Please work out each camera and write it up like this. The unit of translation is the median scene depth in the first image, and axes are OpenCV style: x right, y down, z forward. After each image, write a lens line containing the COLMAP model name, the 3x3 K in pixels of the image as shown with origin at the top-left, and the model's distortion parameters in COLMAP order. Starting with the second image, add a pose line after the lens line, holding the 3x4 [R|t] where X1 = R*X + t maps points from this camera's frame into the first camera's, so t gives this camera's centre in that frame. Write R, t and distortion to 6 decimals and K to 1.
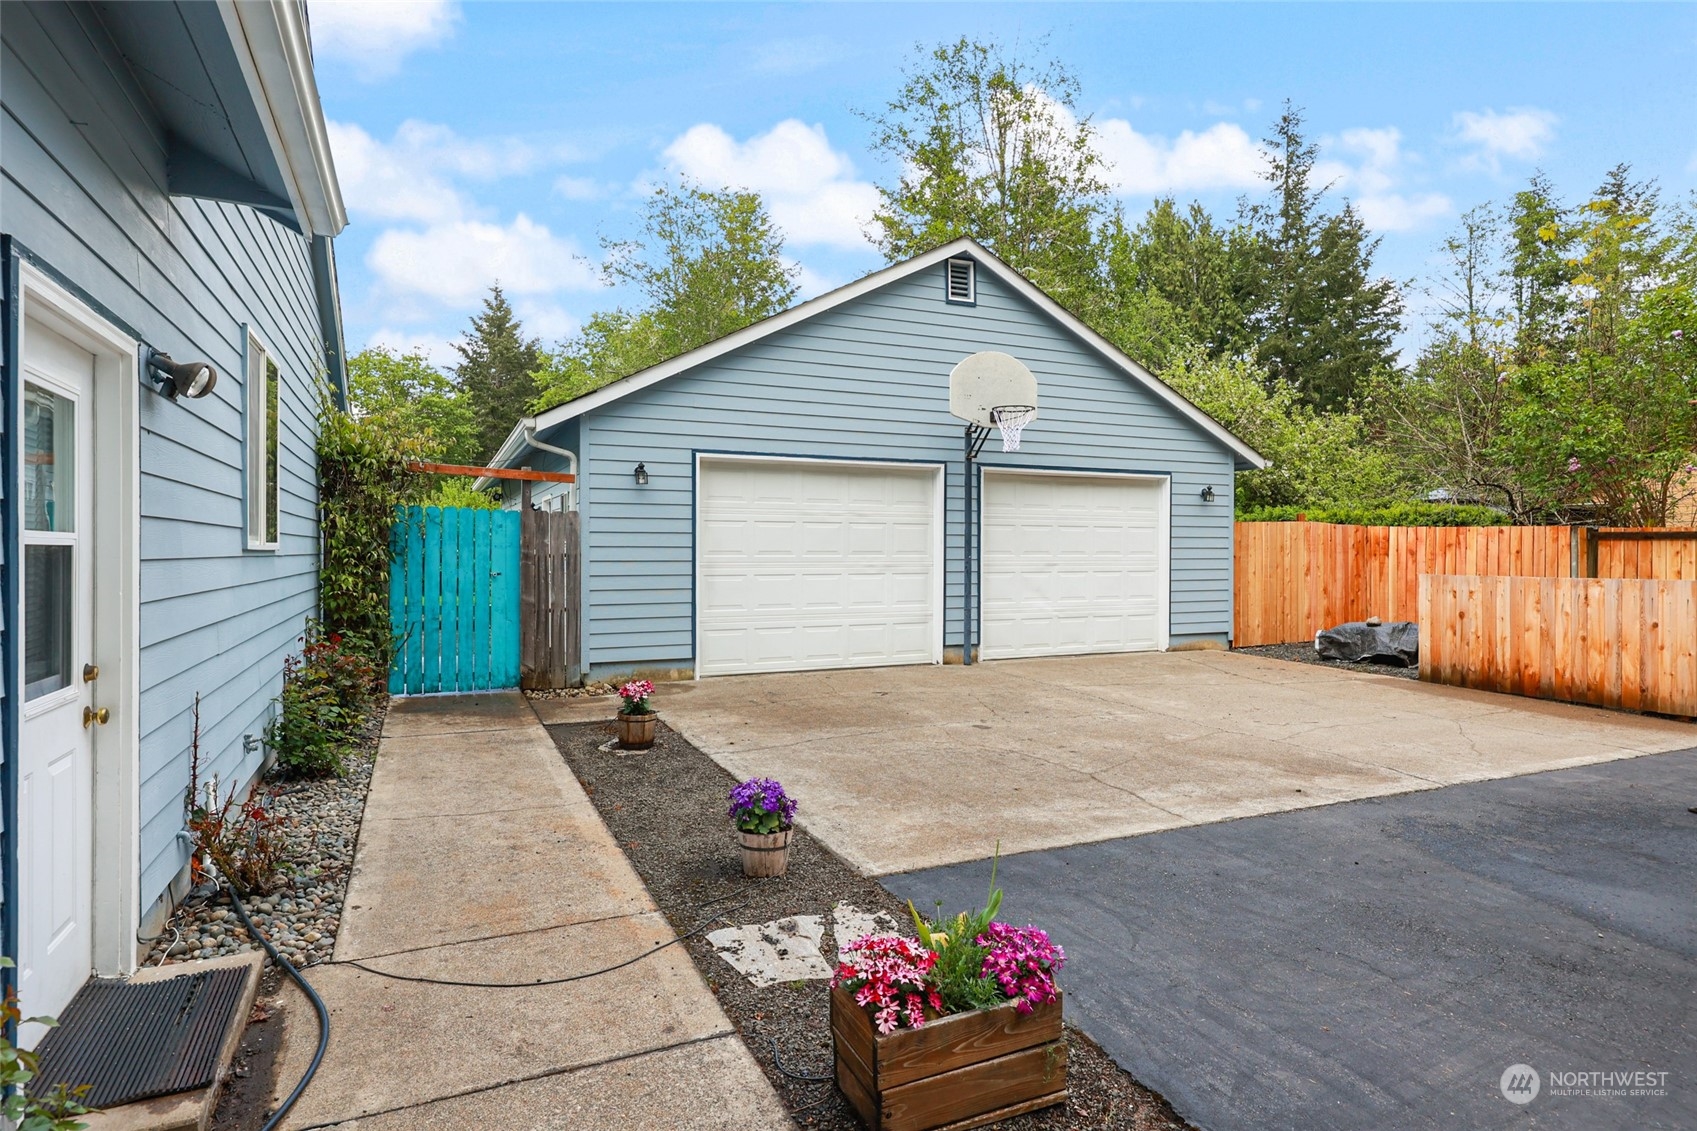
lens RADIAL K [[934.8, 0, 848.5], [0, 934.8, 565.5], [0, 0, 1]] dist [-0.000524, -0.000004]
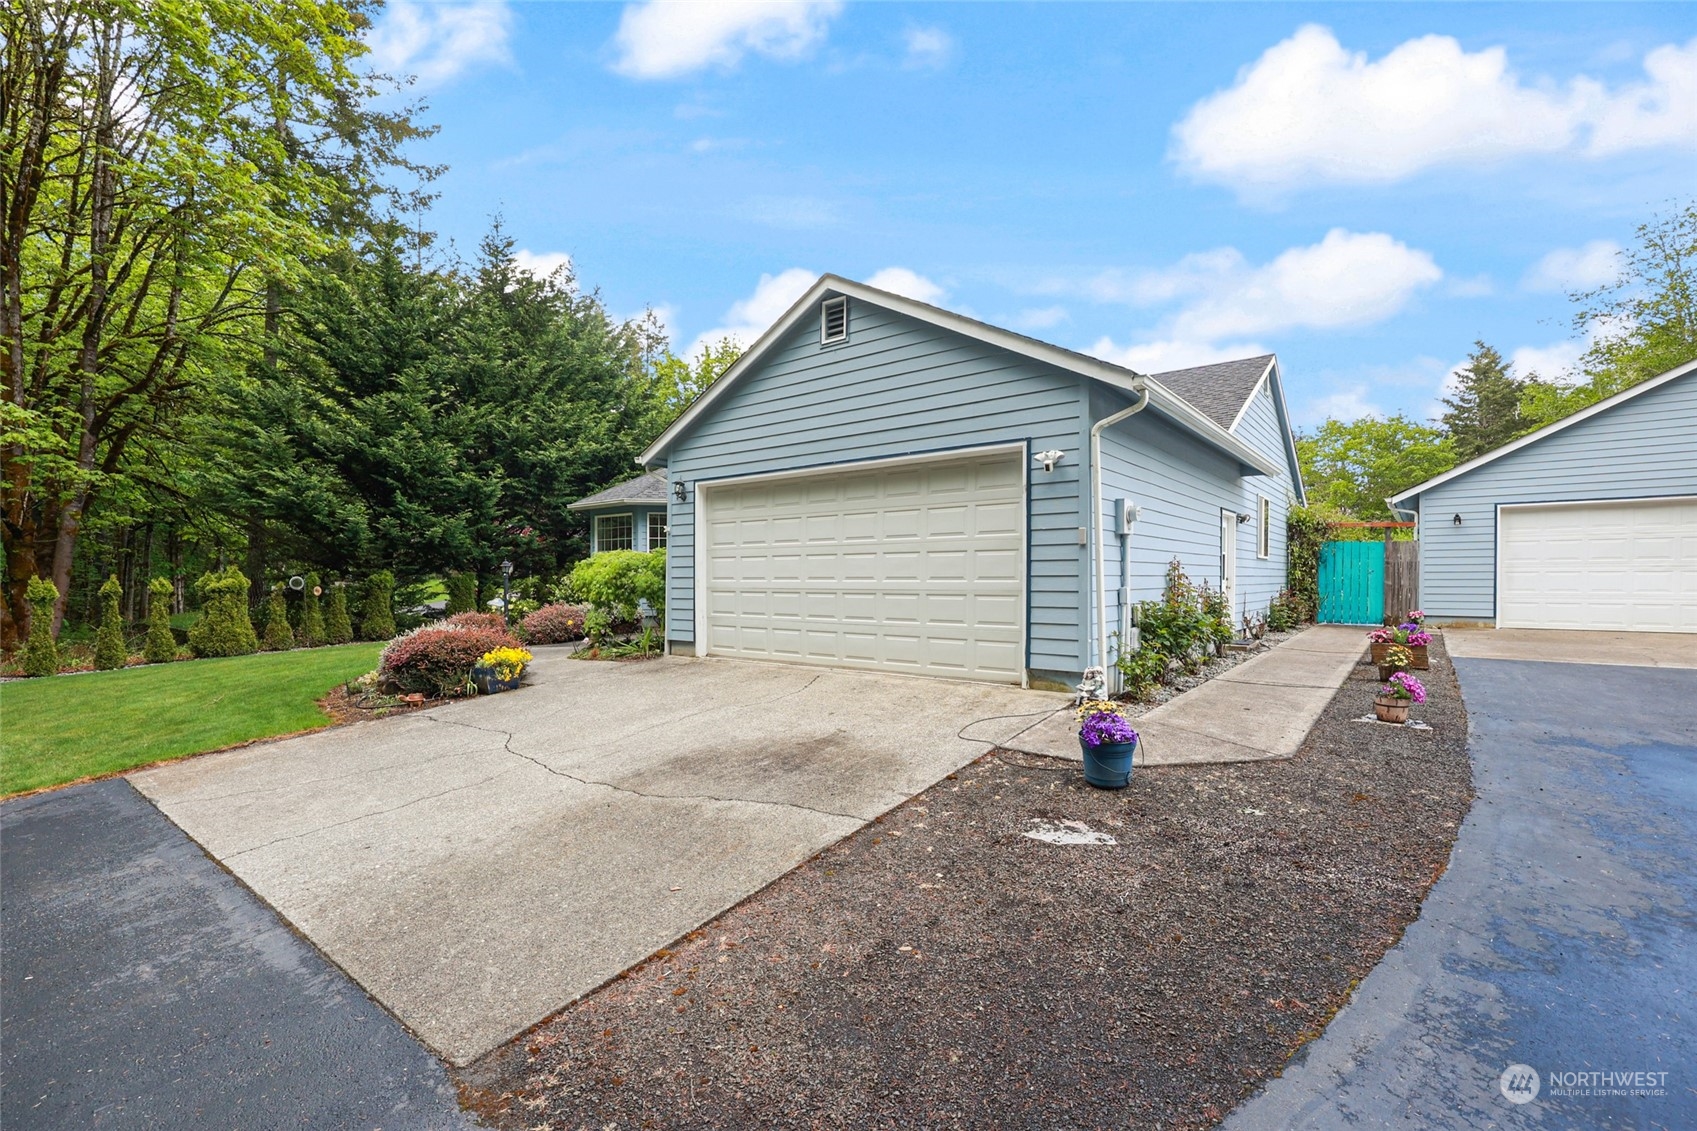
lens RADIAL K [[747.5, 0, 848.5], [0, 747.5, 565.5], [0, 0, 1]] dist [0.000108, -0.000062]
pose [[0.467839, -0.019378, -0.883601, 0.565002], [-0.010673, 0.999563, -0.027572, 0.054321], [0.883749, 0.022330, 0.467428, -0.846533]]
